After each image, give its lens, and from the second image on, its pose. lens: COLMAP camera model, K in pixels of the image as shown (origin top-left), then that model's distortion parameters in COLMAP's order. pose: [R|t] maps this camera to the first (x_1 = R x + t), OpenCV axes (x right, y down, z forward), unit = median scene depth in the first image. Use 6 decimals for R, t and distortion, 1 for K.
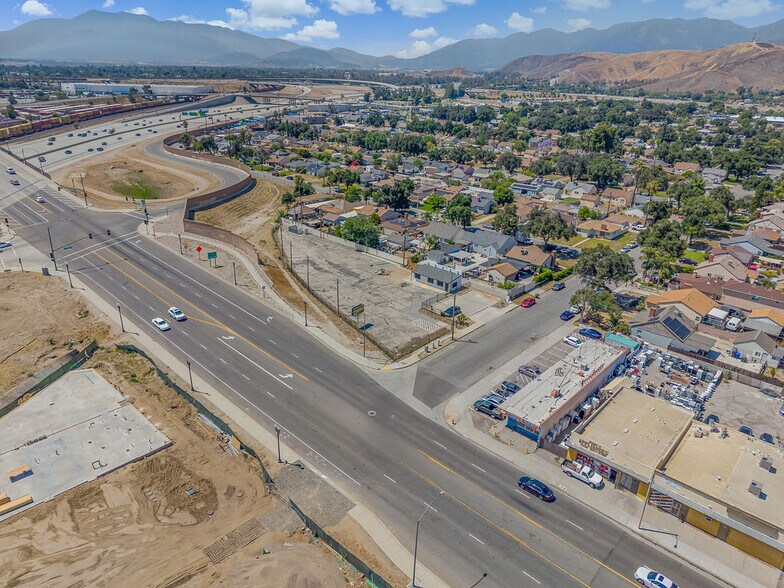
lens RADIAL K [[519.4, 0, 389.6], [0, 519.4, 325.3], [0, 0, 1]] dist [0.010141, -0.005431]
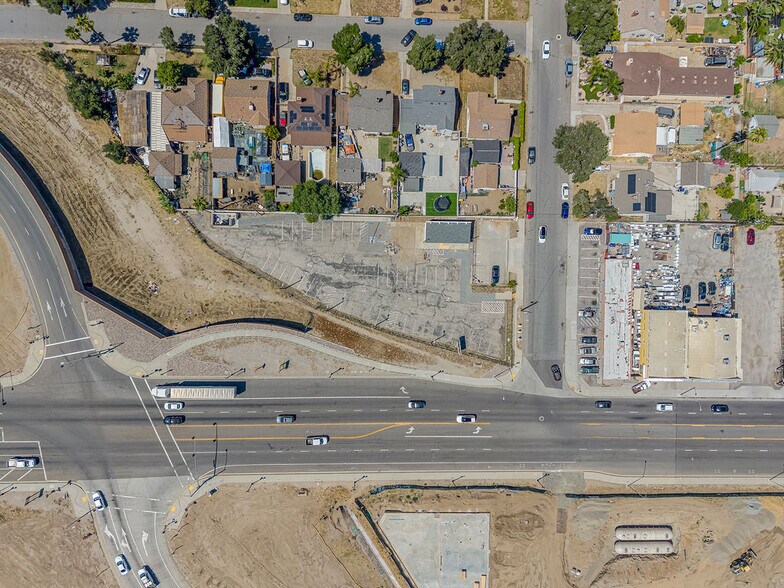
lens RADIAL K [[528.0, 0, 392.0], [0, 528.0, 294.0], [0, 0, 1]] dist [0.013463, -0.013509]
pose [[0.740347, -0.672116, -0.012099, -0.066873], [0.279291, 0.291173, 0.914994, -1.107870], [-0.611459, -0.680793, 0.403285, 0.567482]]
